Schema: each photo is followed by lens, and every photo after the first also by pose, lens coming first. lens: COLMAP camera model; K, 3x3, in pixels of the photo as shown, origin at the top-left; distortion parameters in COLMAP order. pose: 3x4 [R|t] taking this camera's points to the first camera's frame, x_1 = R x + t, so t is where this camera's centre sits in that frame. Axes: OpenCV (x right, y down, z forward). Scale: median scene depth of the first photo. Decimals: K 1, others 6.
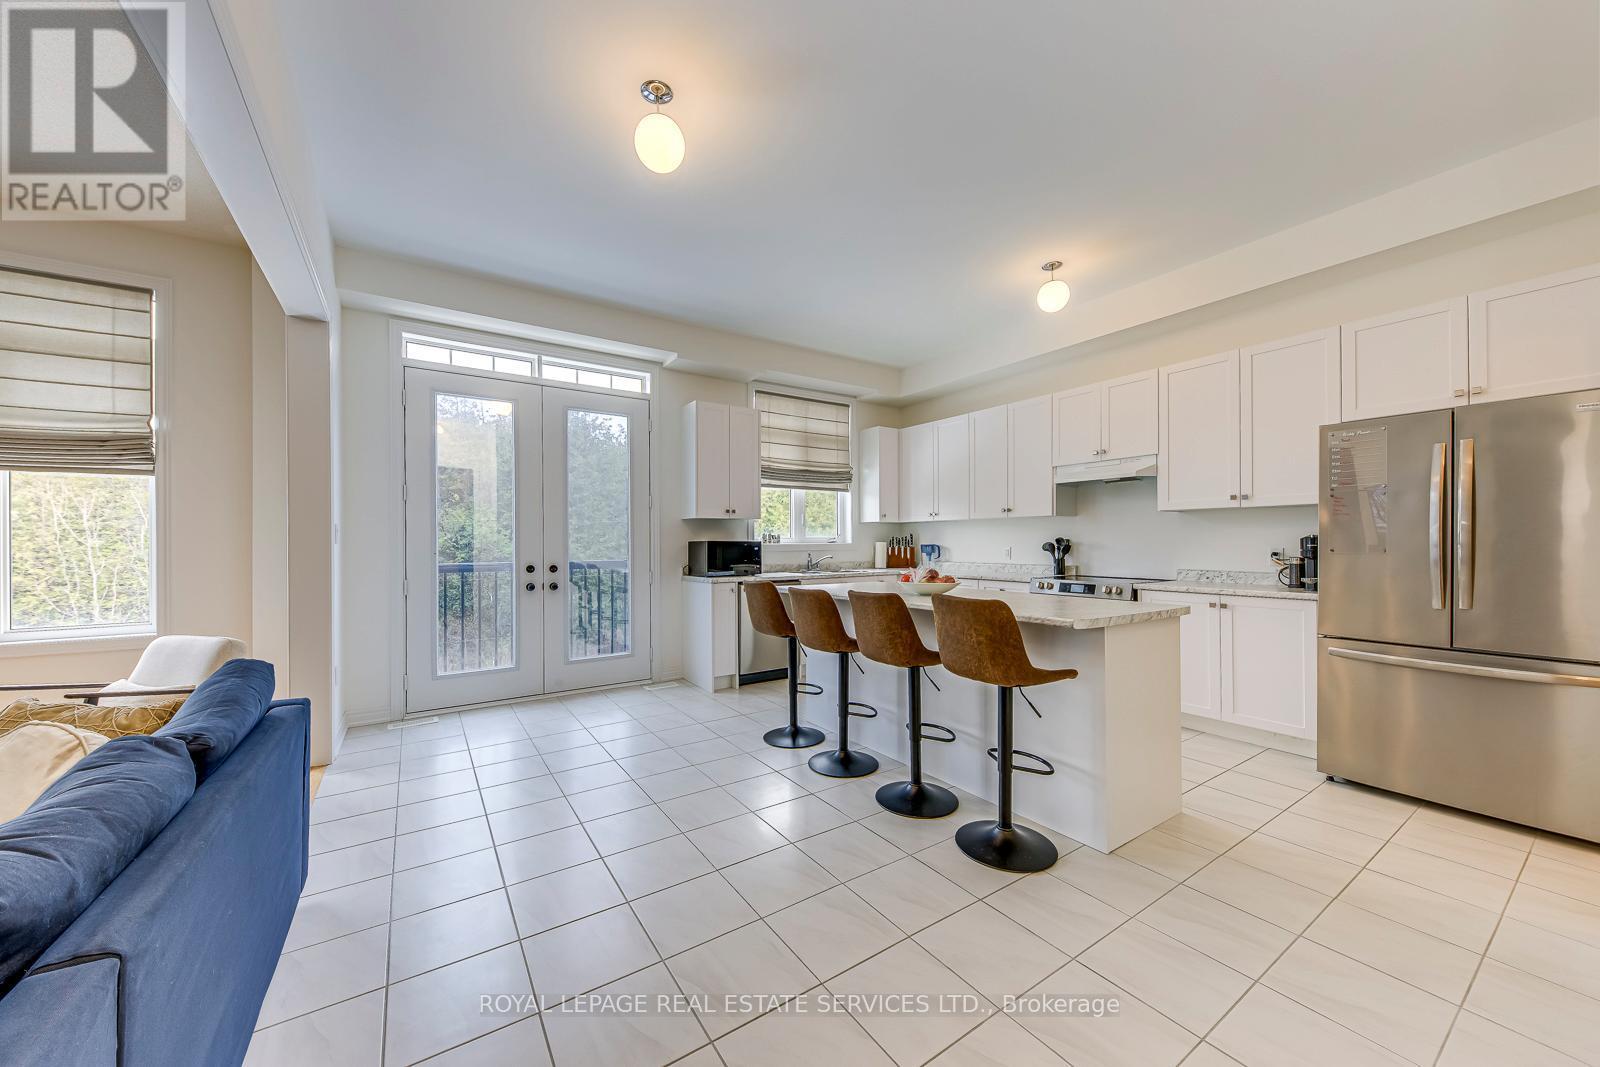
lens RADIAL K [[573.8, 0, 776.8], [0, 573.8, 539.6], [0, 0, 1]] dist [0.000325, 0.000074]
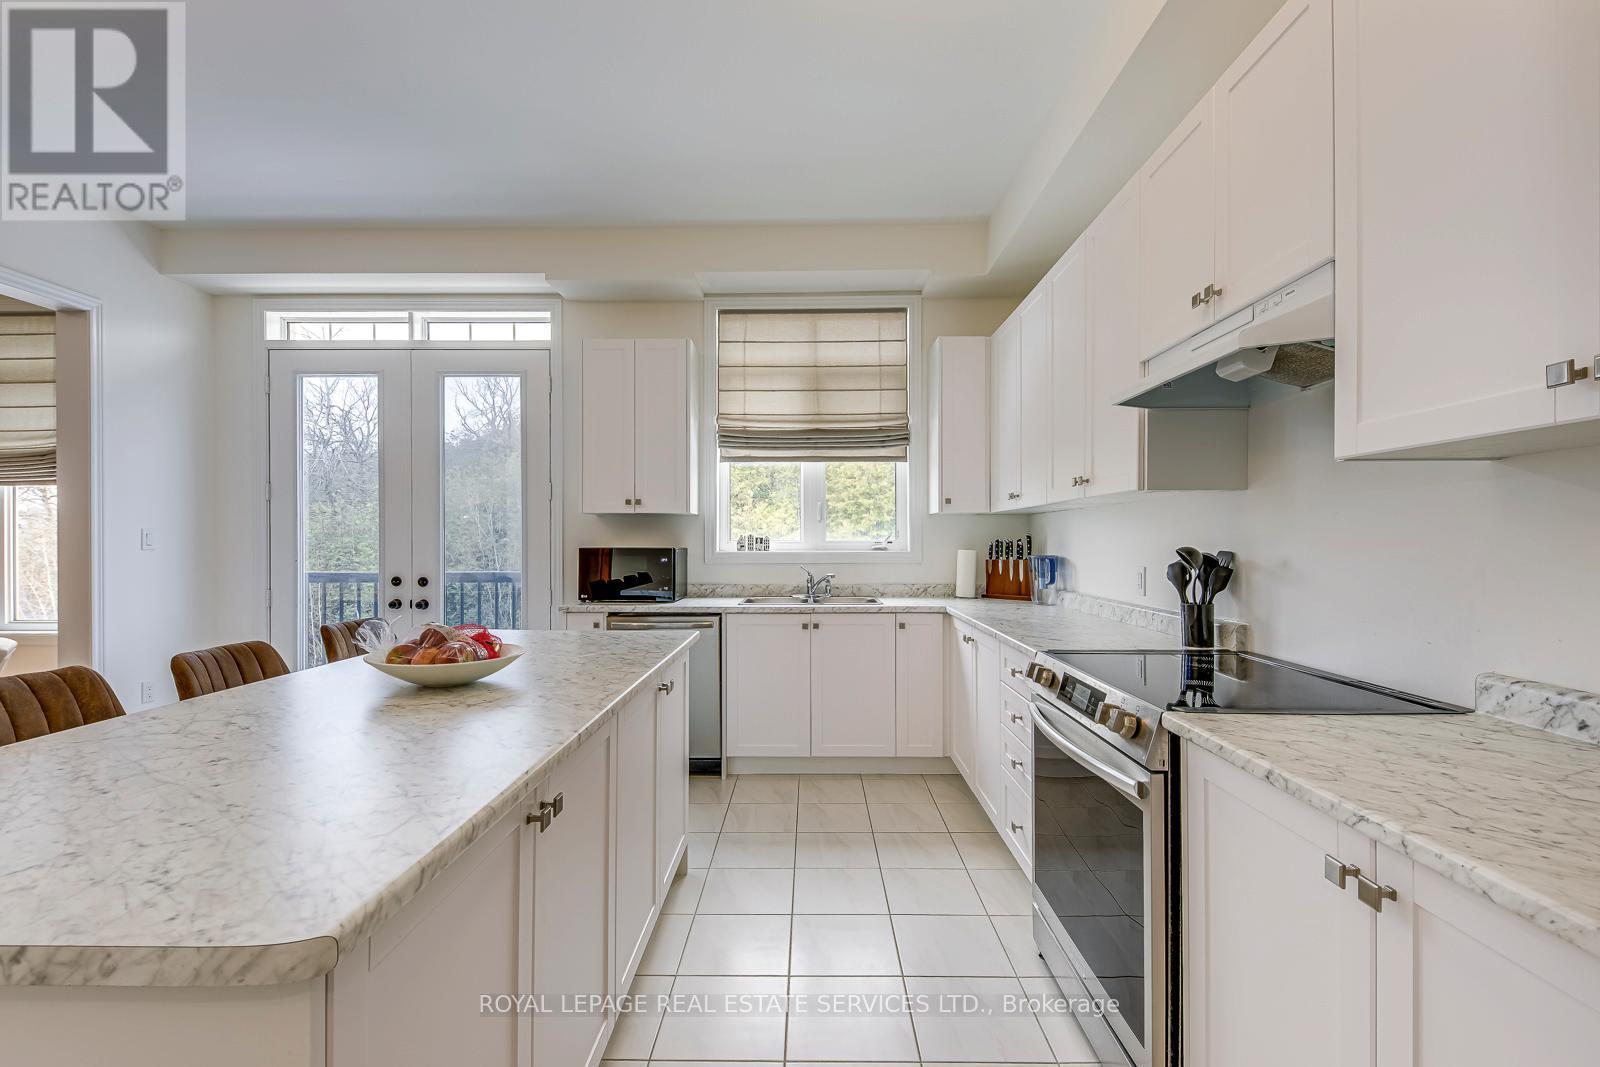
lens RADIAL K [[682.5, 0, 800.5], [0, 682.5, 541.4], [0, 0, 1]] dist [0.001570, -0.000234]
pose [[0.832754, 0.003665, -0.553632, 0.446686], [-0.000735, 0.999985, 0.005514, -0.008168], [0.553643, -0.004185, 0.832743, 0.409533]]
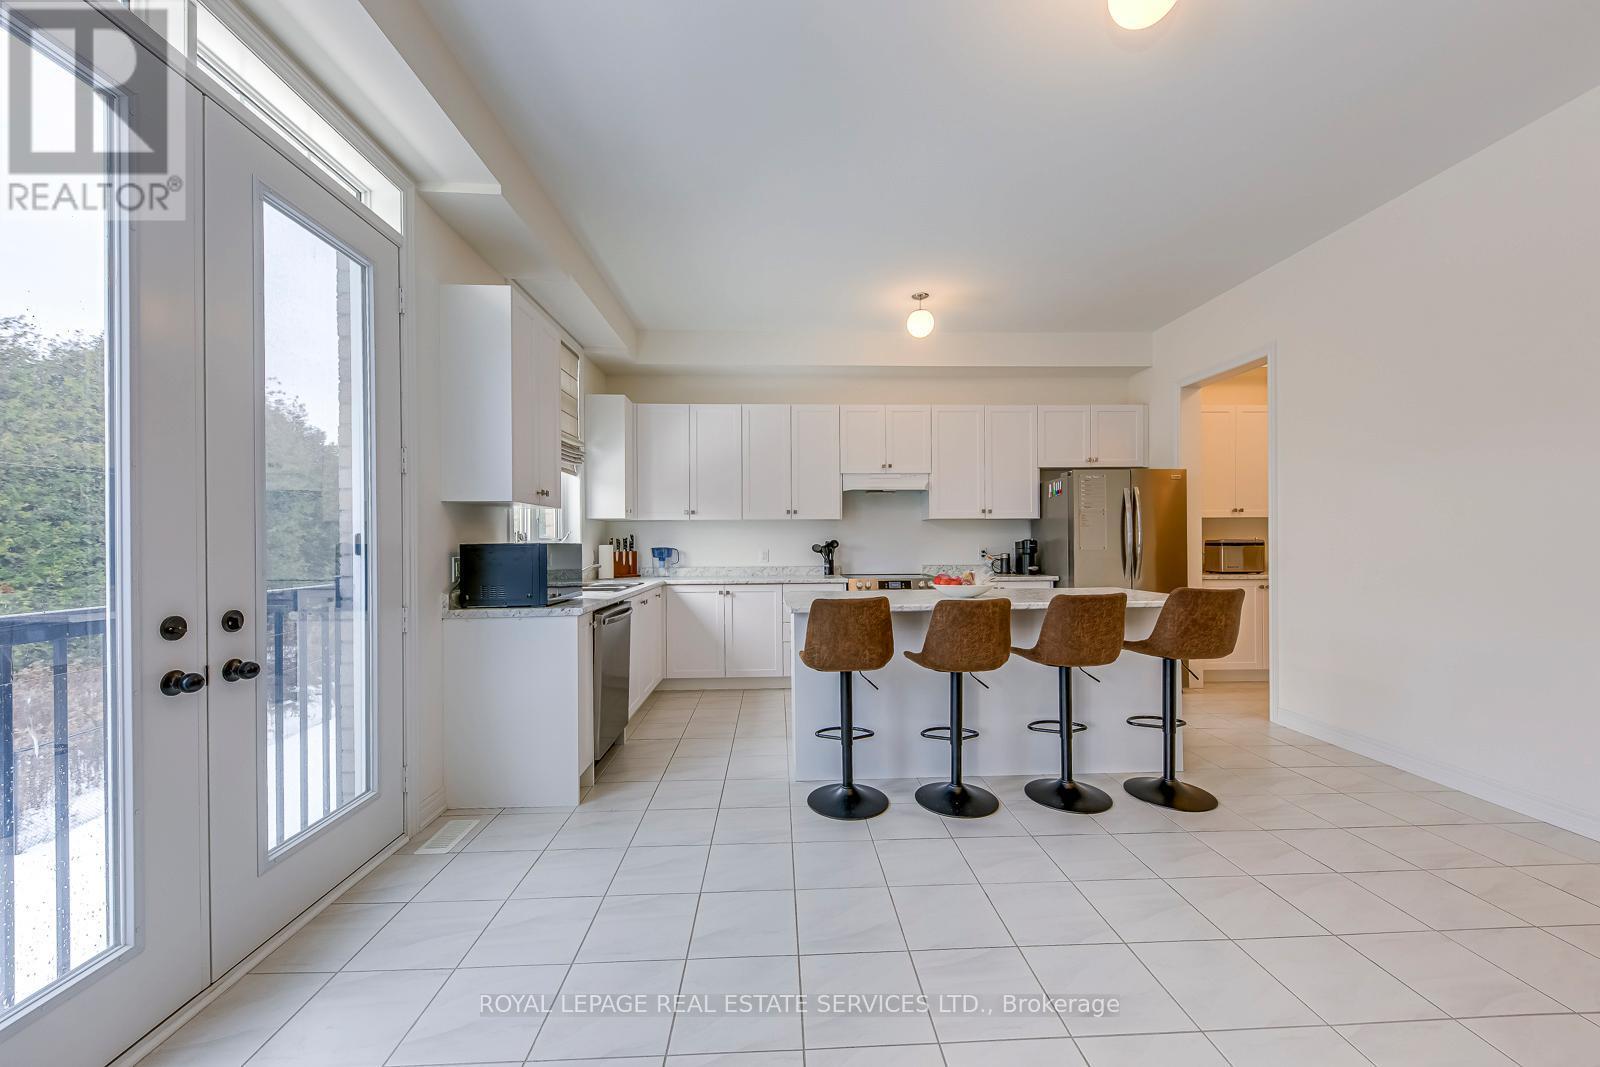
lens RADIAL K [[608.4, 0, 802.1], [0, 608.4, 542.9], [0, 0, 1]] dist [-0.001211, -0.000119]
pose [[0.503622, 0.000158, 0.863924, -0.433135], [-0.000073, 1.000000, -0.000141, 0.001441], [-0.863924, 0.000008, 0.503622, 0.403176]]
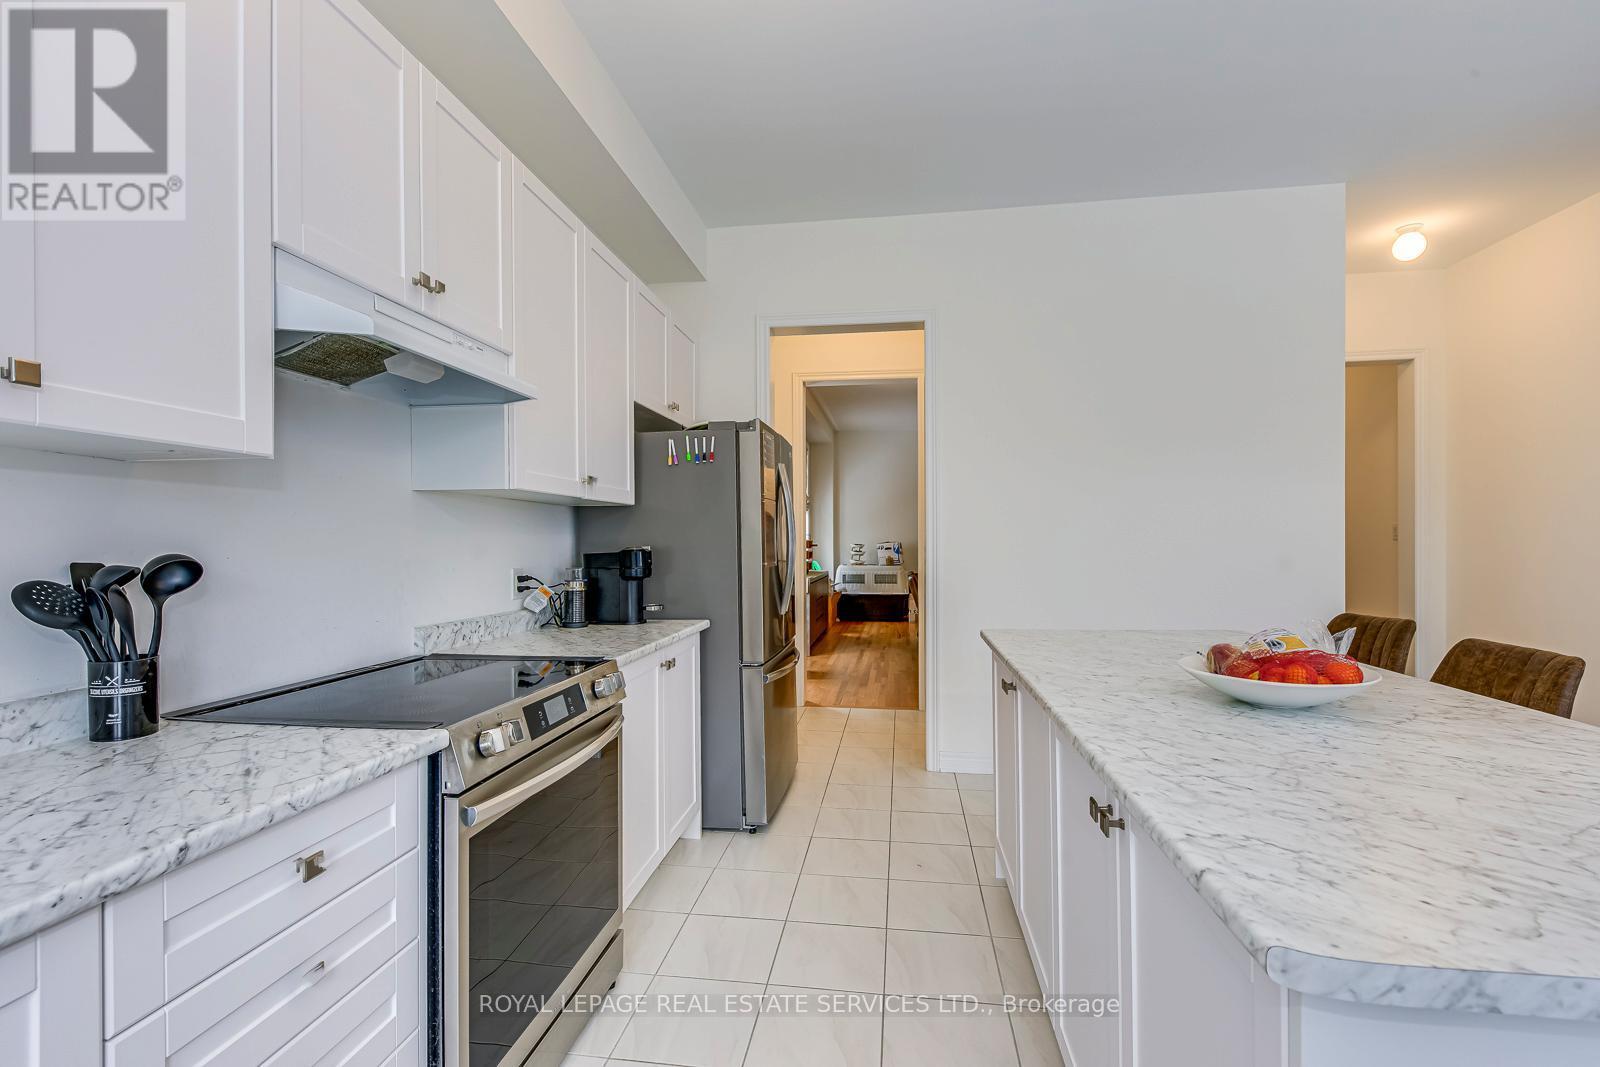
lens RADIAL K [[682.5, 0, 800.5], [0, 682.5, 541.4], [0, 0, 1]] dist [0.001570, -0.000234]
pose [[-0.753603, 0.011773, 0.657224, 0.115772], [0.005656, 0.999919, -0.011426, -0.004372], [-0.657305, -0.004893, -0.753609, 0.869412]]
